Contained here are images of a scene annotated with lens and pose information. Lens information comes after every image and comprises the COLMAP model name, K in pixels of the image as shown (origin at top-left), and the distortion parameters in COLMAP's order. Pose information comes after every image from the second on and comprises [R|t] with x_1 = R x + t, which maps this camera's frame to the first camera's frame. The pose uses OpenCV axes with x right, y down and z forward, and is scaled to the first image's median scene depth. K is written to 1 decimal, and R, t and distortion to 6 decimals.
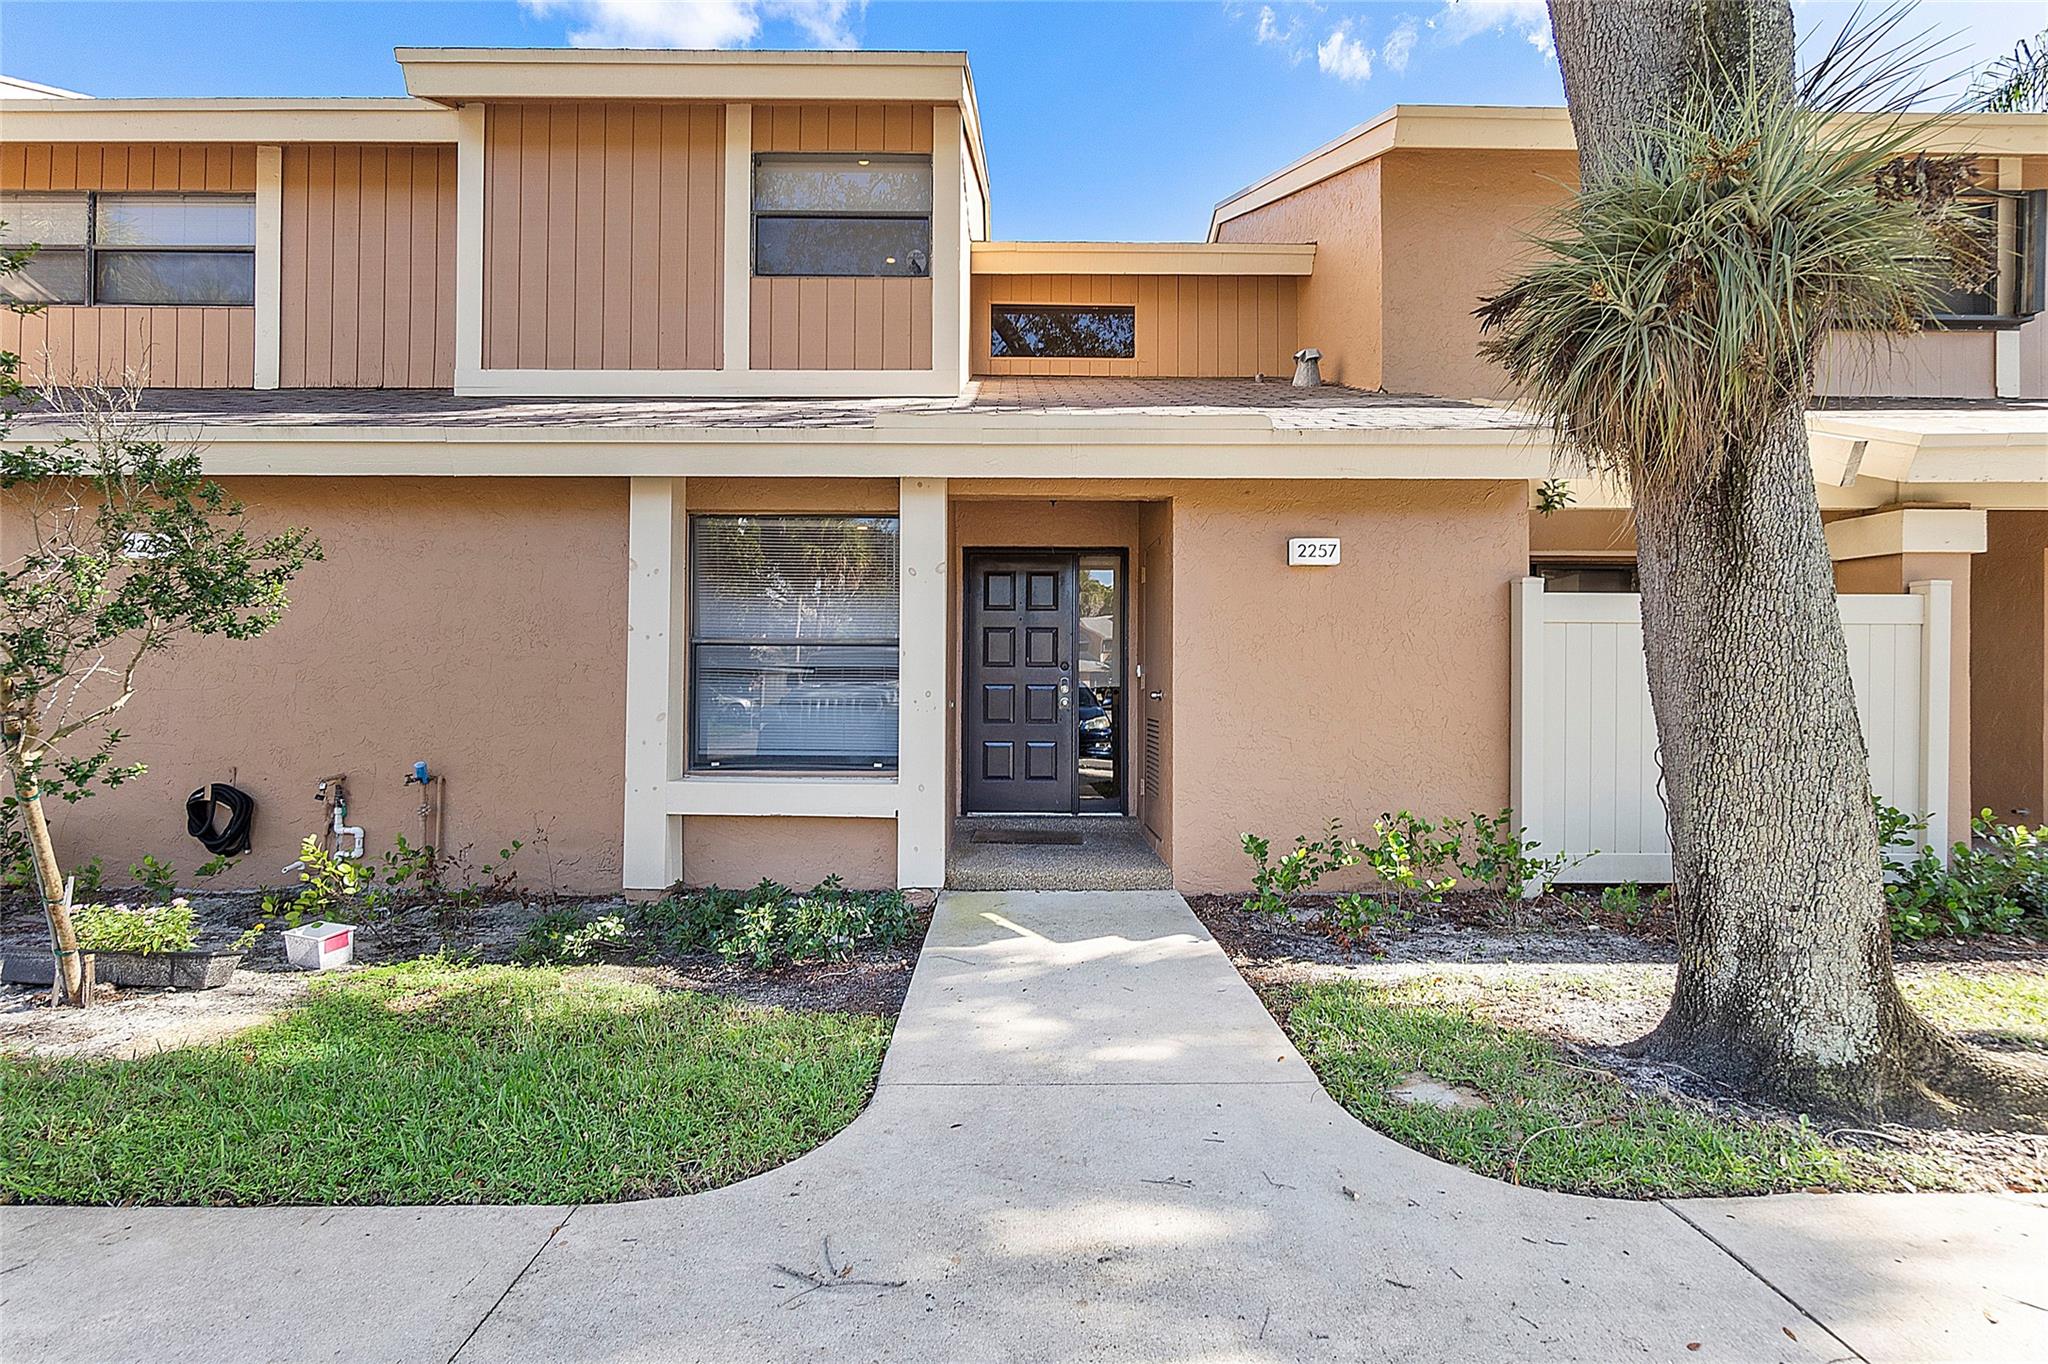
lens RADIAL K [[884.7, 0, 1016.4], [0, 884.7, 676.6], [0, 0, 1]] dist [-0.008416, 0.002151]
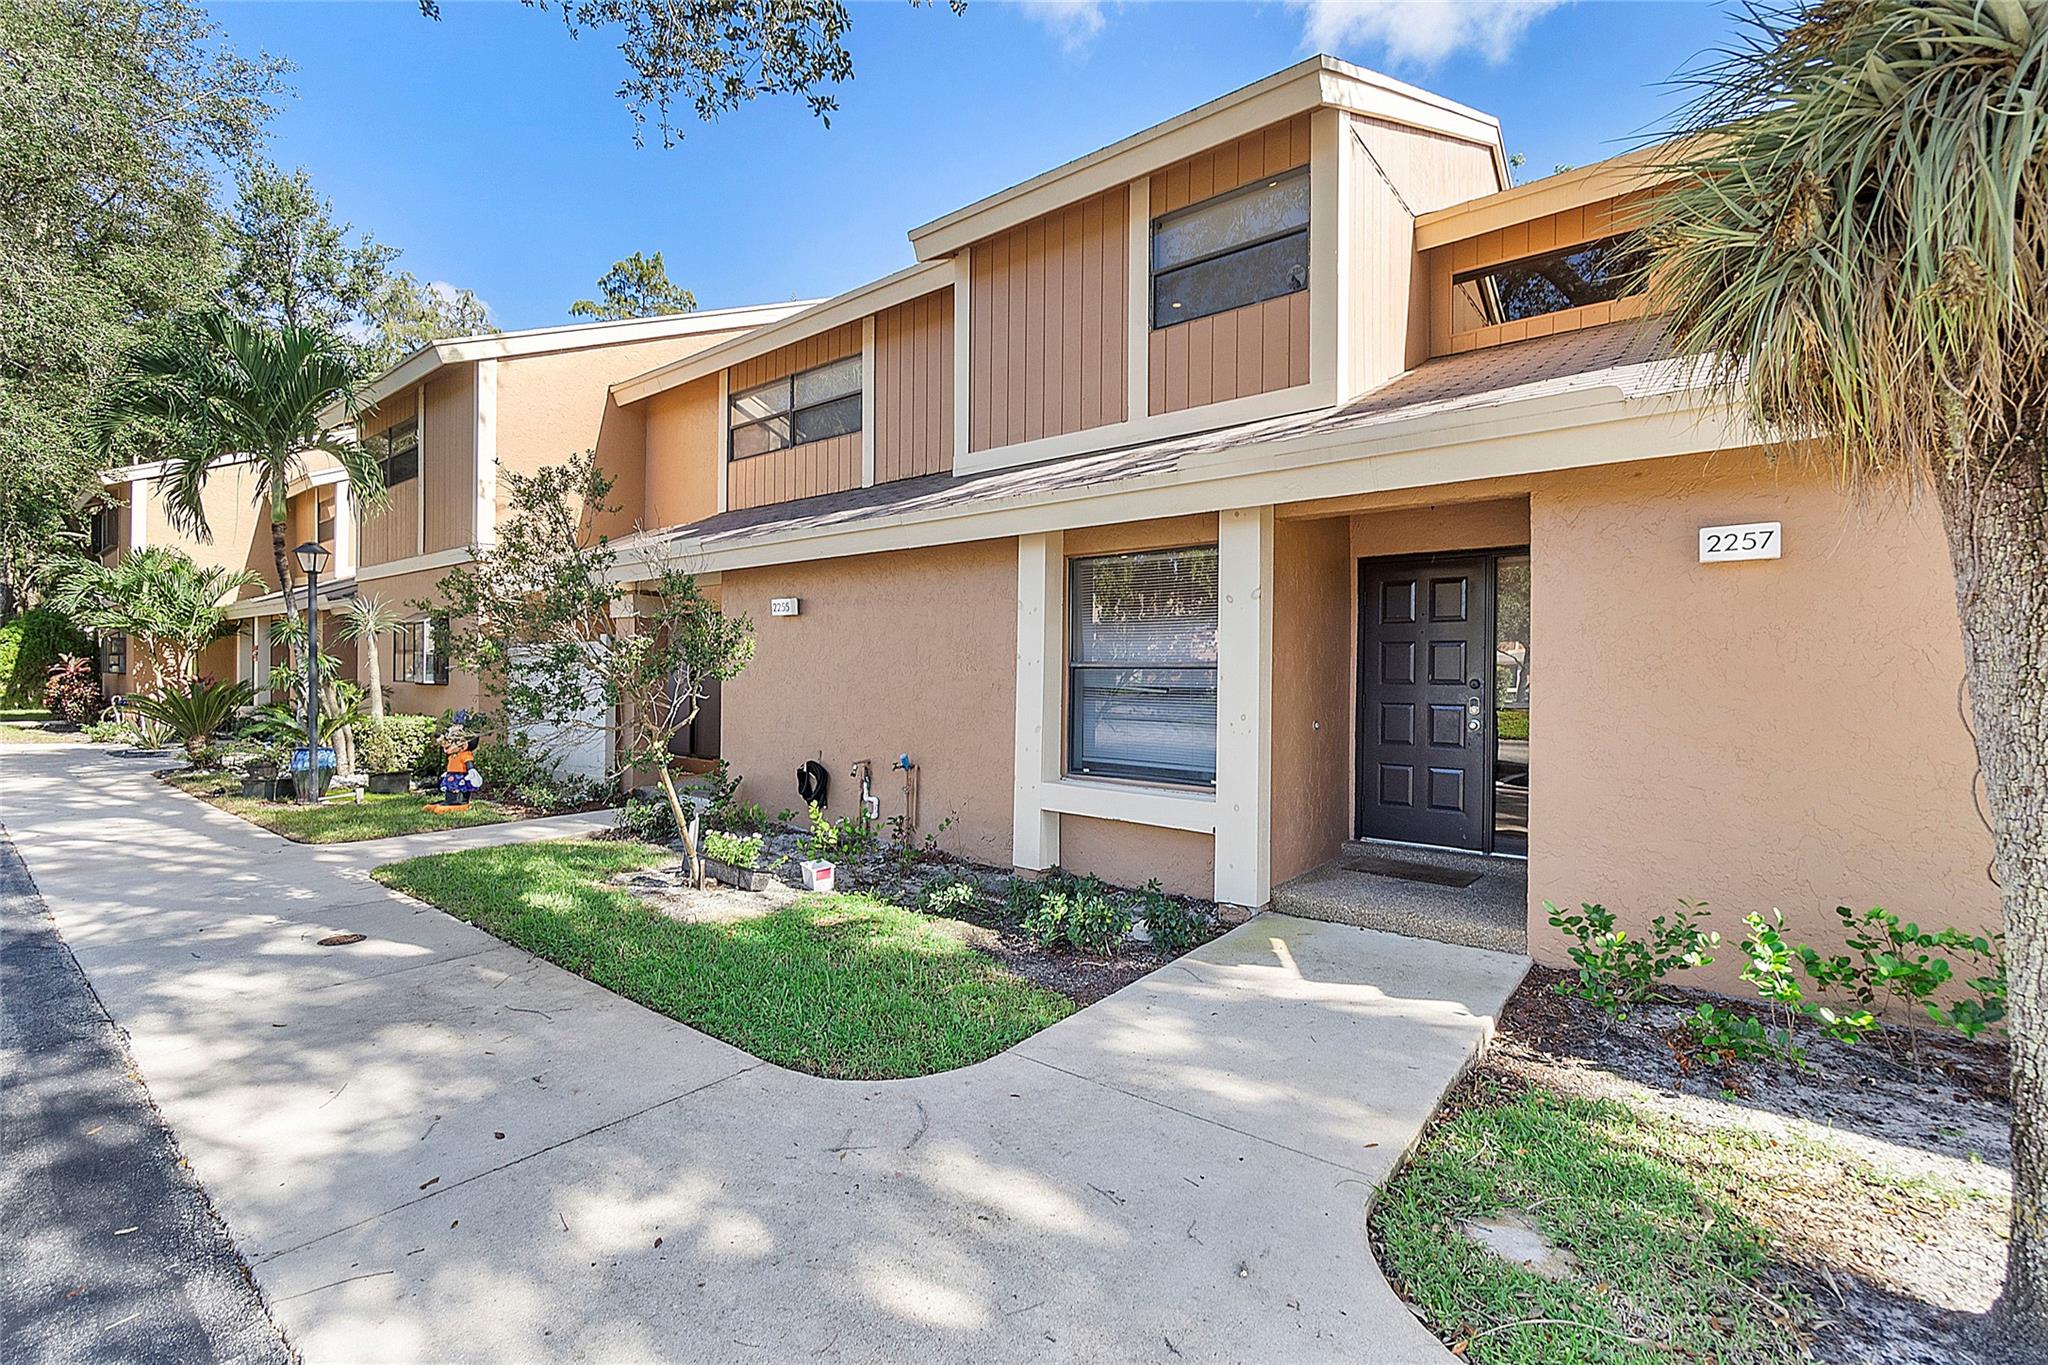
lens RADIAL K [[884.7, 0, 1015.0], [0, 884.7, 677.5], [0, 0, 1]] dist [-0.008416, 0.002151]
pose [[0.775717, 0.004164, -0.631067, 0.333841], [0.001679, 0.999961, 0.008662, -0.035130], [0.631079, -0.007779, 0.775680, 0.033828]]
